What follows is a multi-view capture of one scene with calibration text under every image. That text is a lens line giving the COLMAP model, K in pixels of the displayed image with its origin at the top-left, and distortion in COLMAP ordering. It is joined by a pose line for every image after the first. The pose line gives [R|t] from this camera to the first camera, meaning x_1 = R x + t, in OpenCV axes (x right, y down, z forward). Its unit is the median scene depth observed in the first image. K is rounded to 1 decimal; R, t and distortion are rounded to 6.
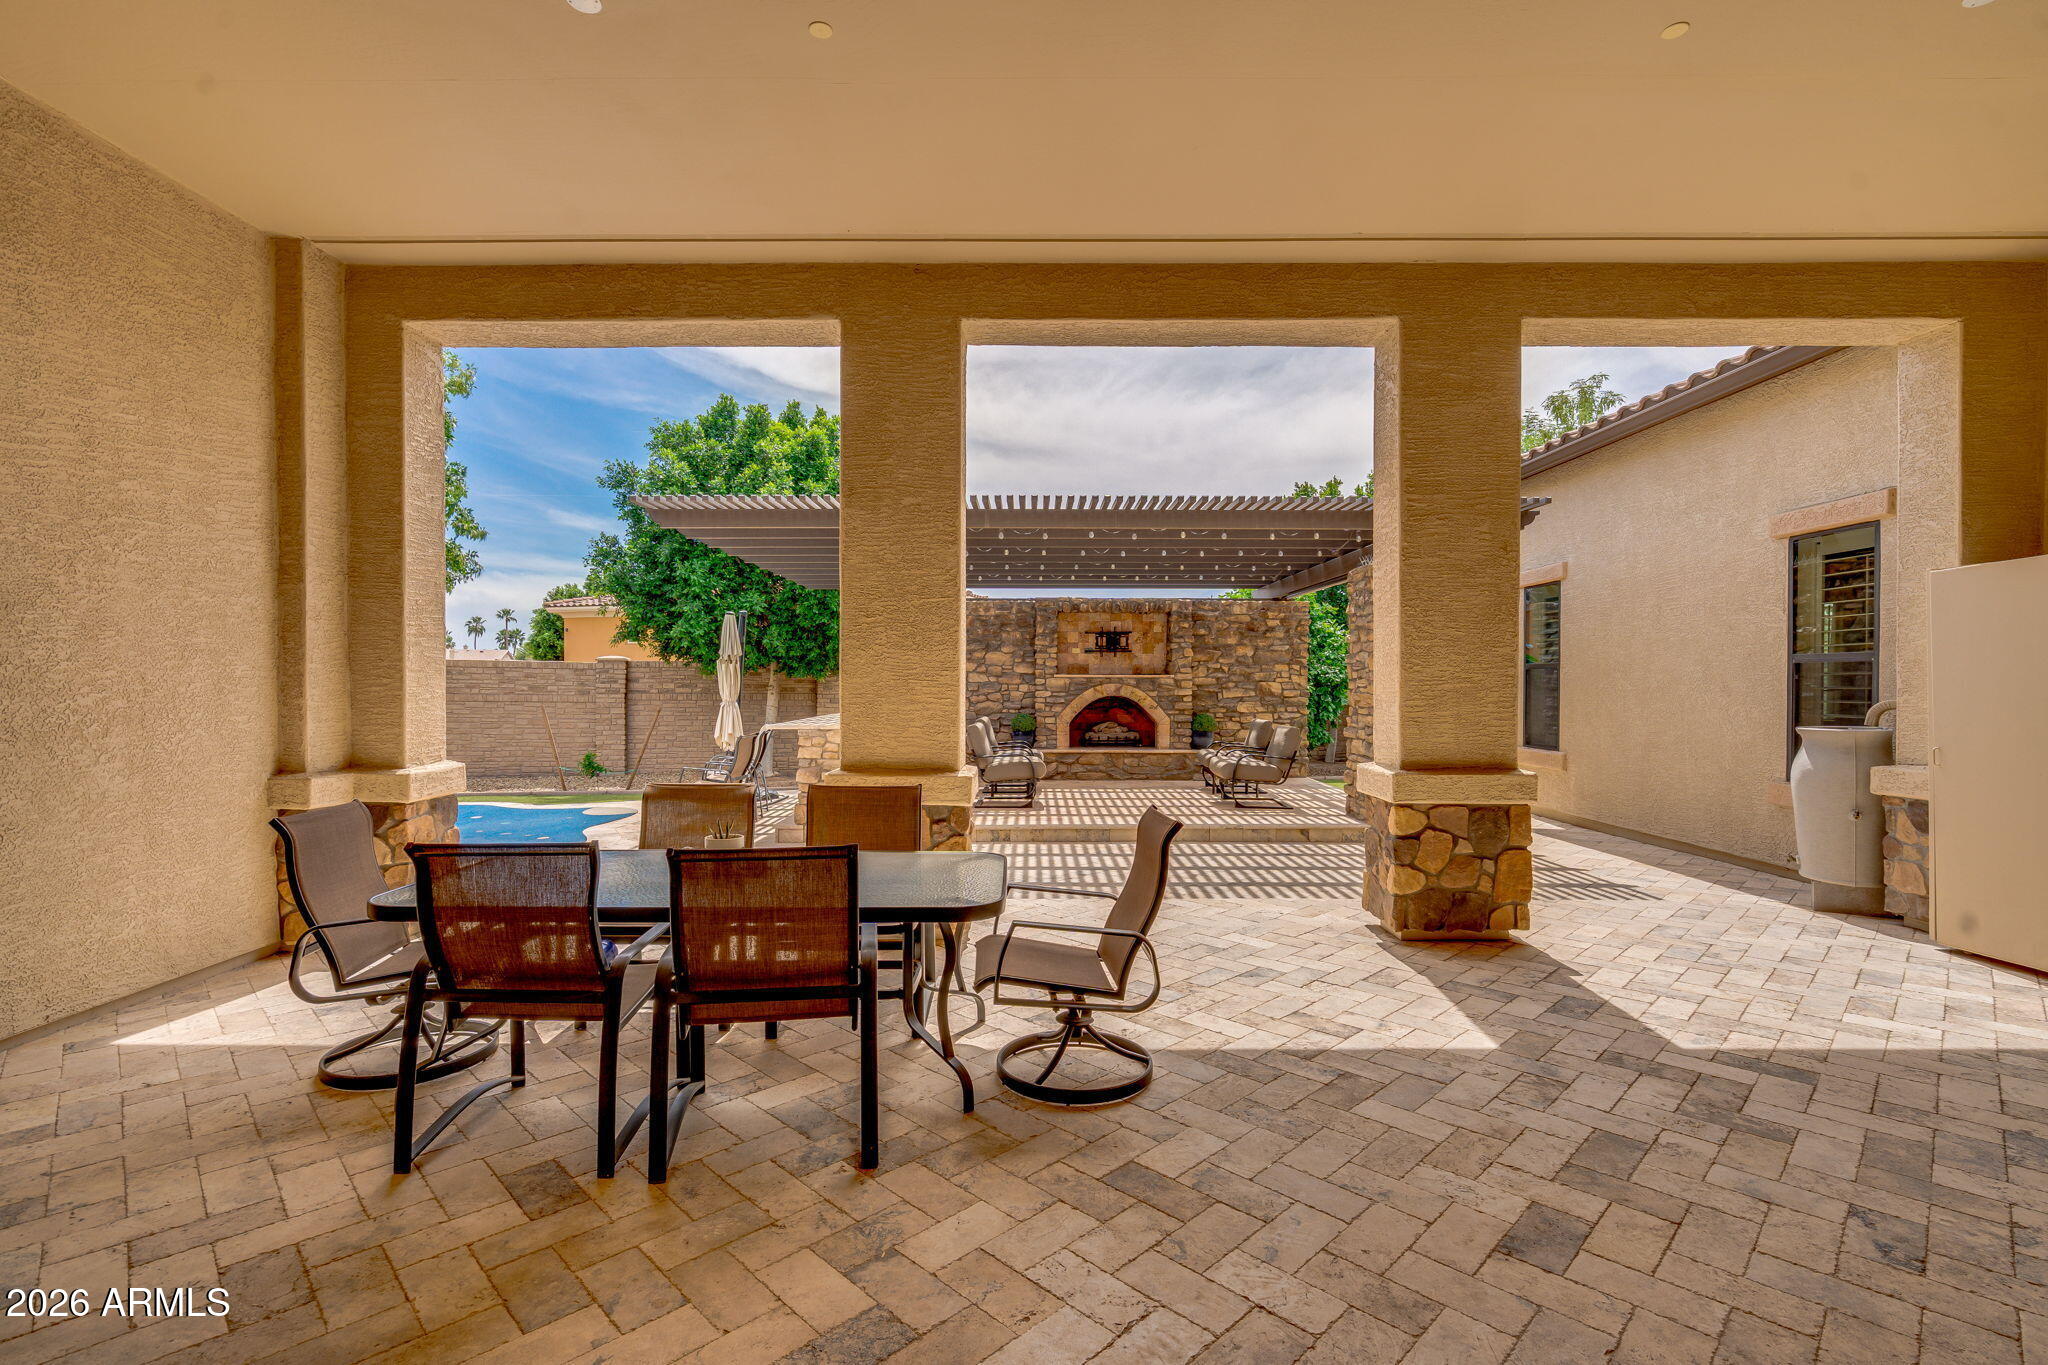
lens RADIAL K [[932.2, 0, 1021.5], [0, 932.2, 685.6], [0, 0, 1]] dist [-0.005208, 0.002244]
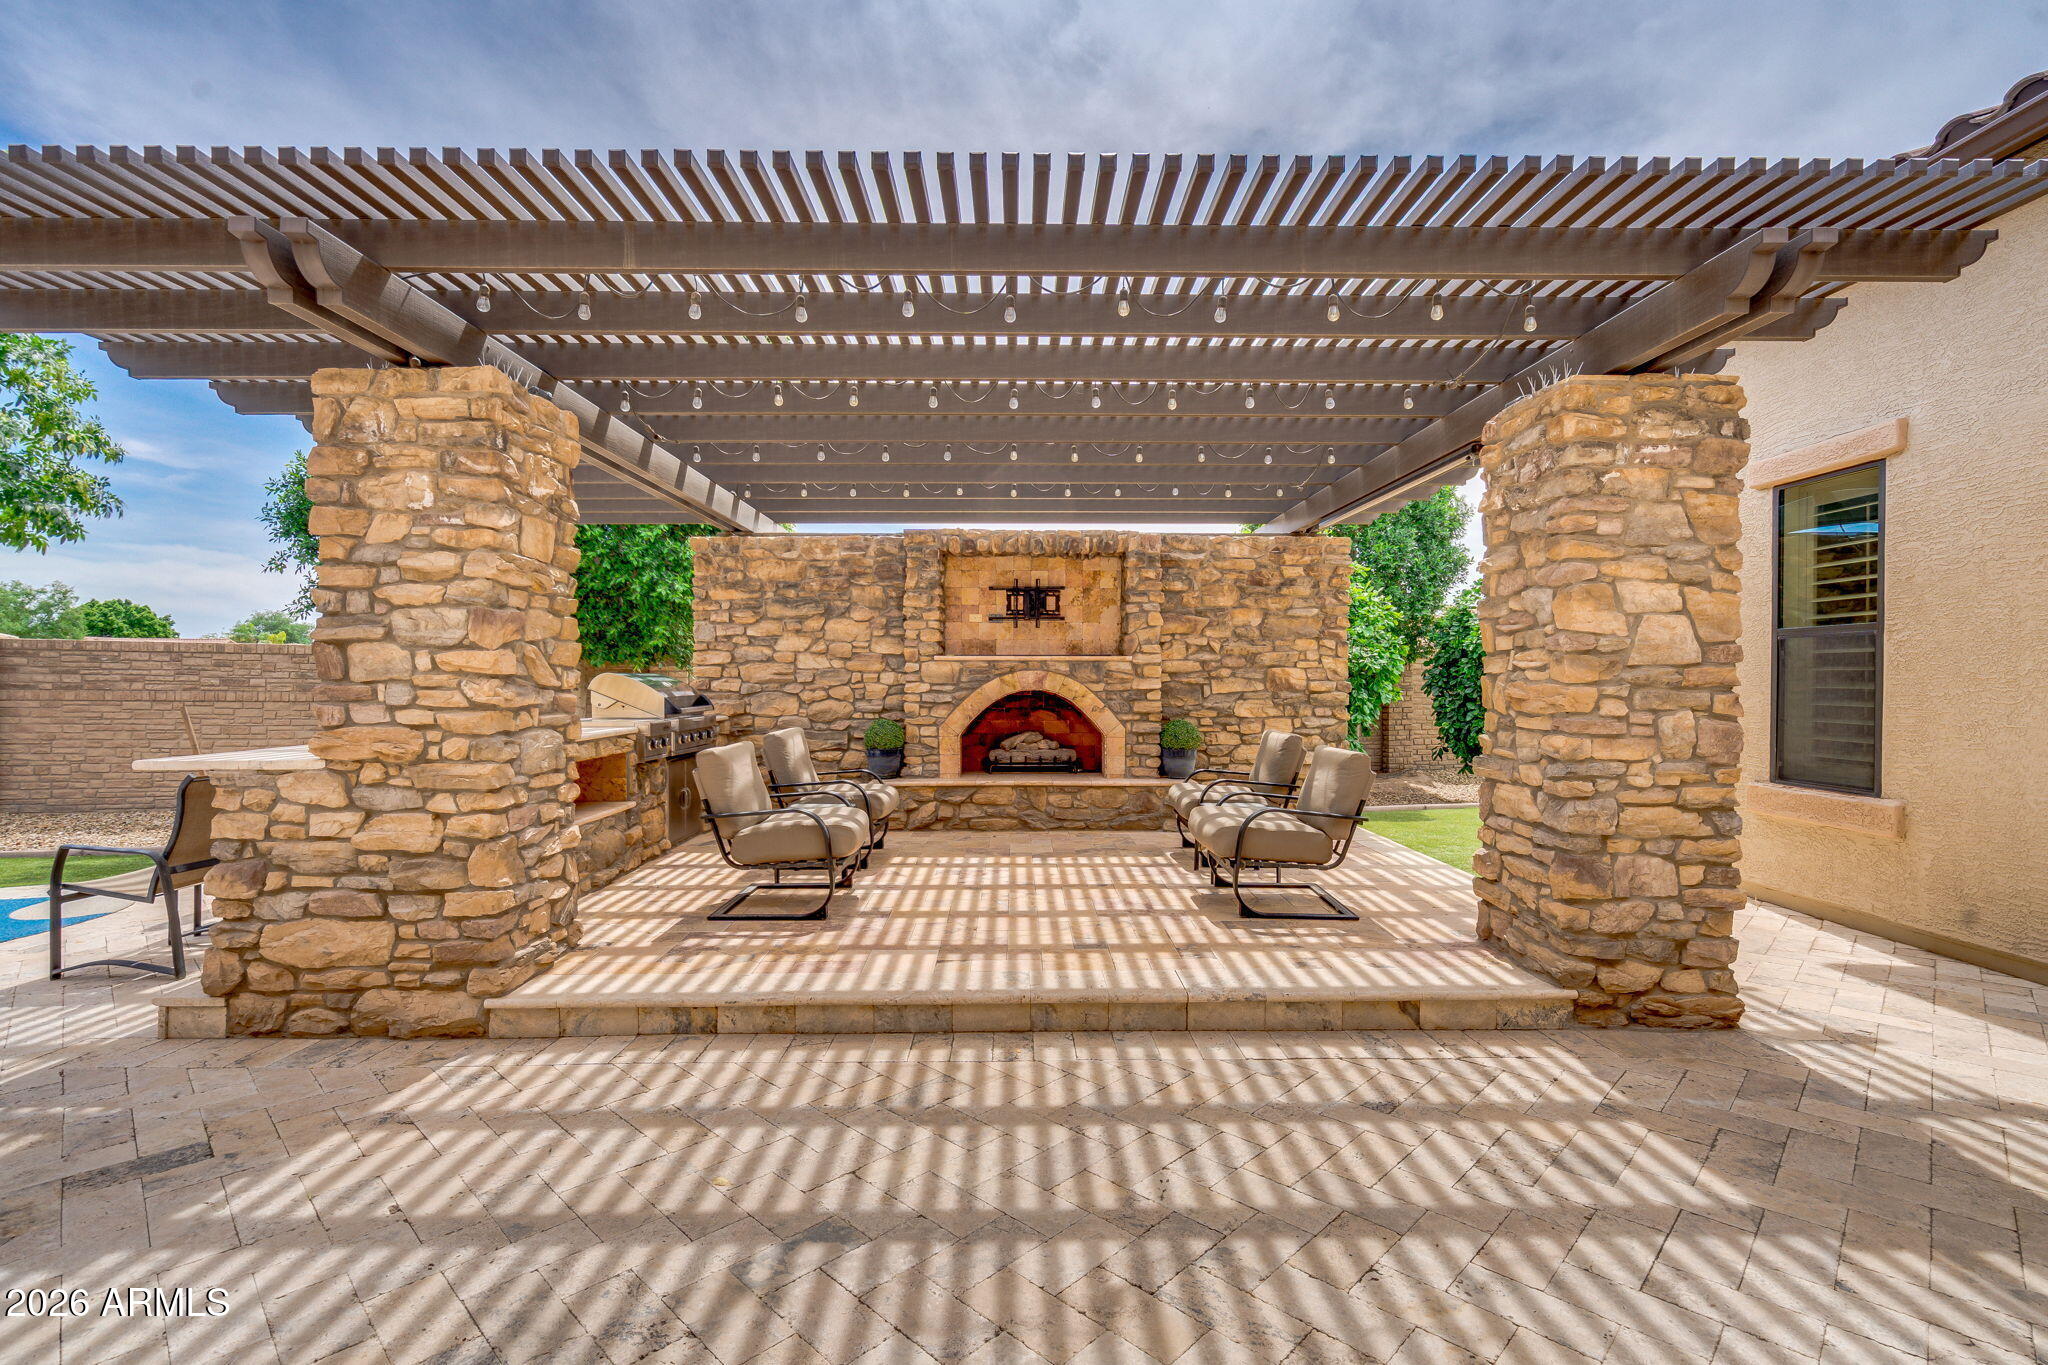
lens RADIAL K [[932.2, 0, 1021.2], [0, 932.2, 692.6], [0, 0, 1]] dist [-0.005208, 0.002244]
pose [[0.999840, -0.001809, 0.017774, 0.080577], [0.001601, 0.999930, 0.011731, 0.005119], [-0.017794, -0.011700, 0.999773, 0.391924]]
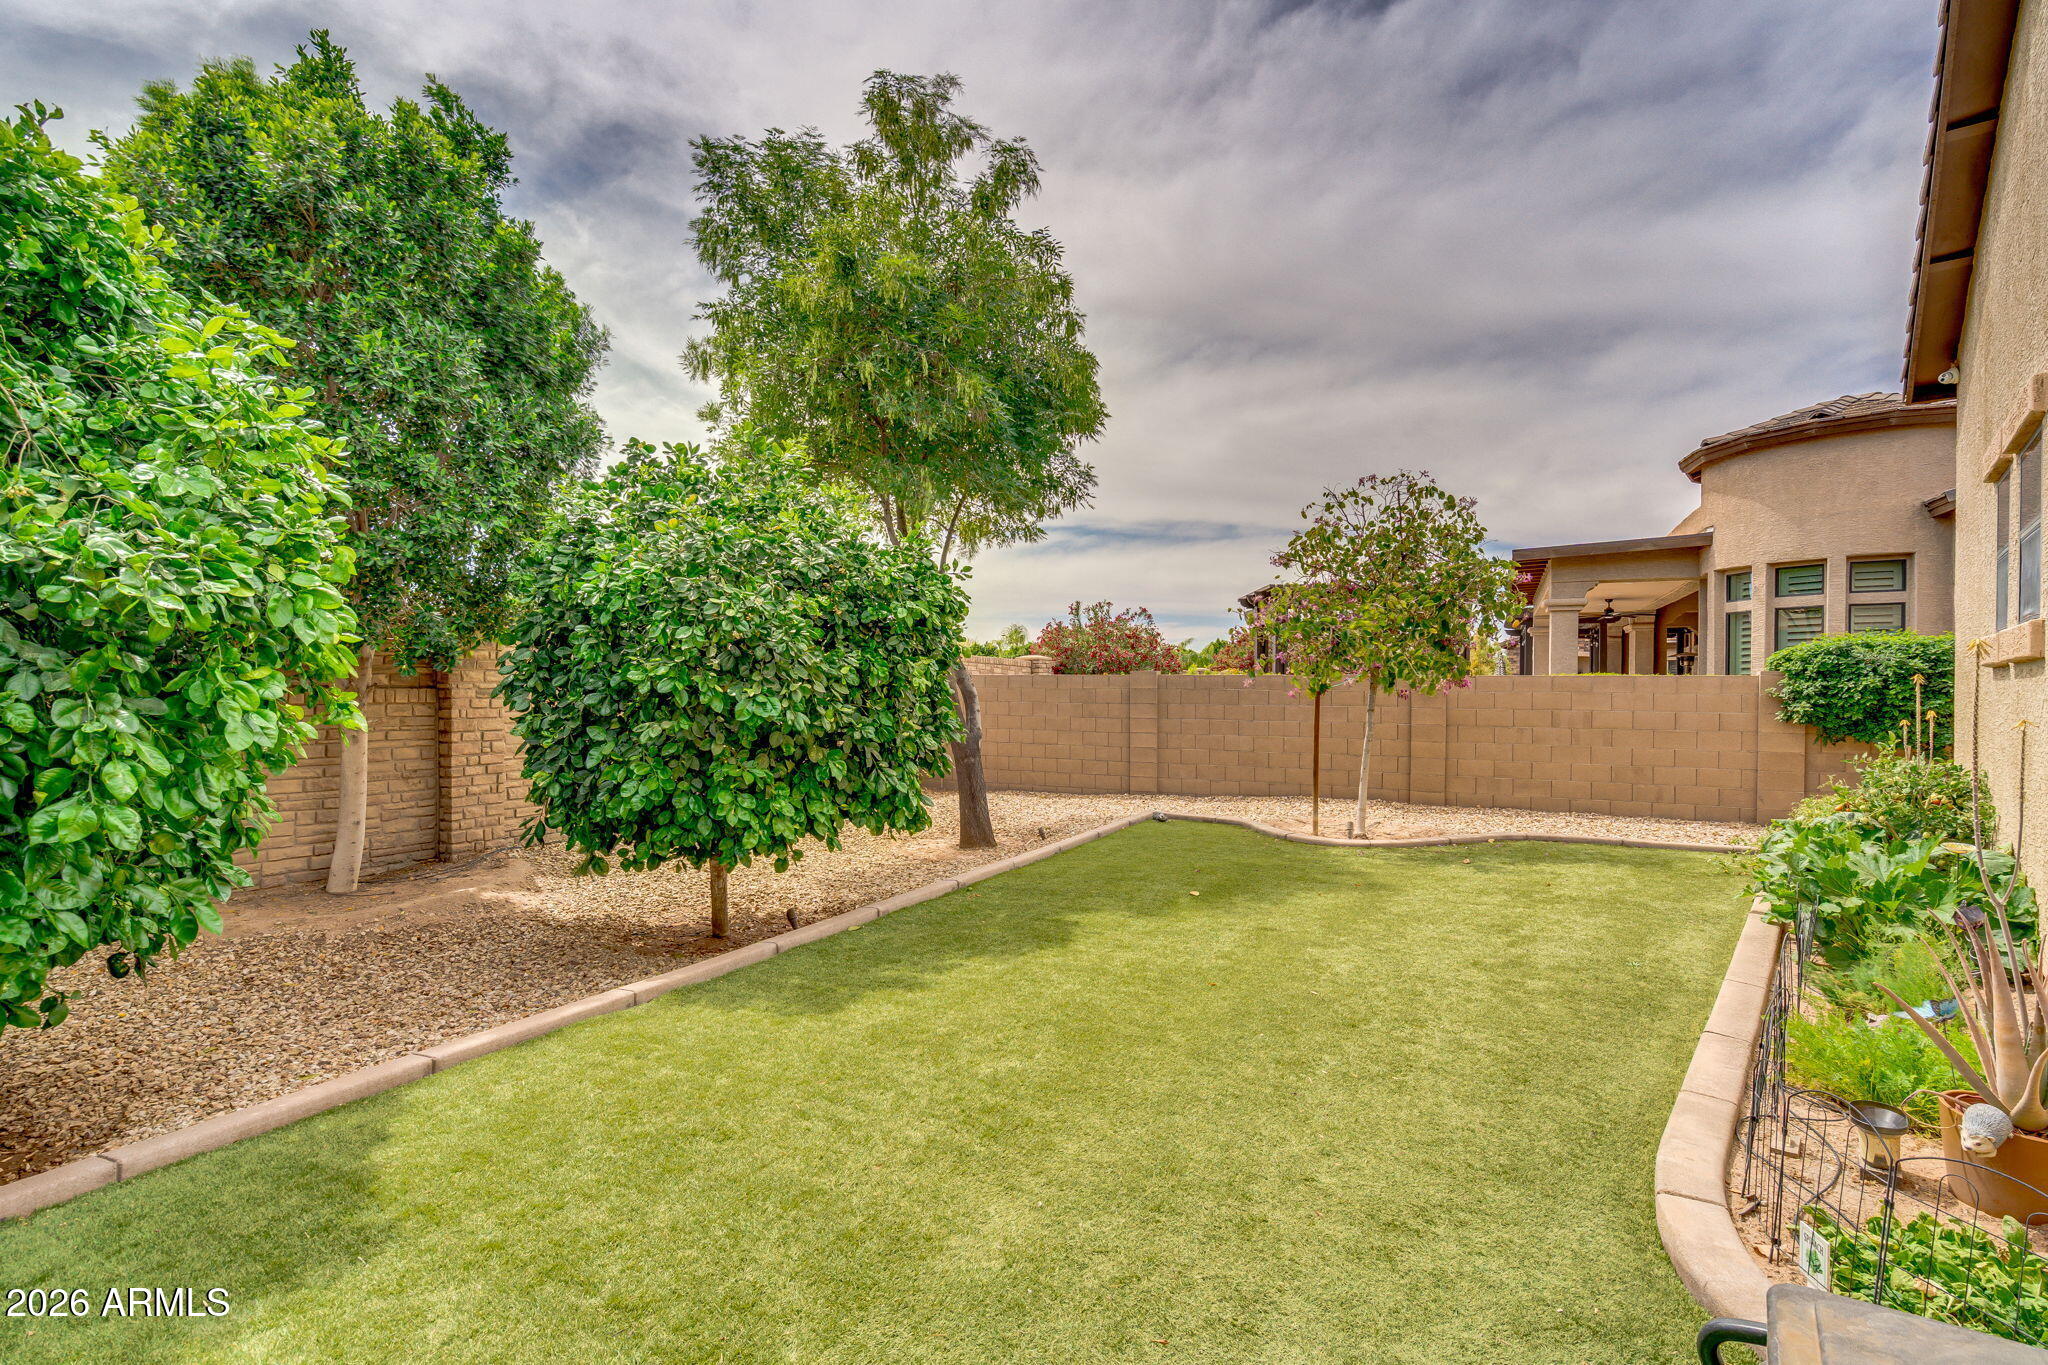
lens RADIAL K [[932.2, 0, 1020.6], [0, 932.2, 693.8], [0, 0, 1]] dist [-0.005208, 0.002244]
pose [[0.656425, 0.000684, 0.754391, 0.380189], [-0.006382, 0.999969, 0.004647, 0.009641], [-0.754364, -0.007864, 0.656409, 0.941903]]
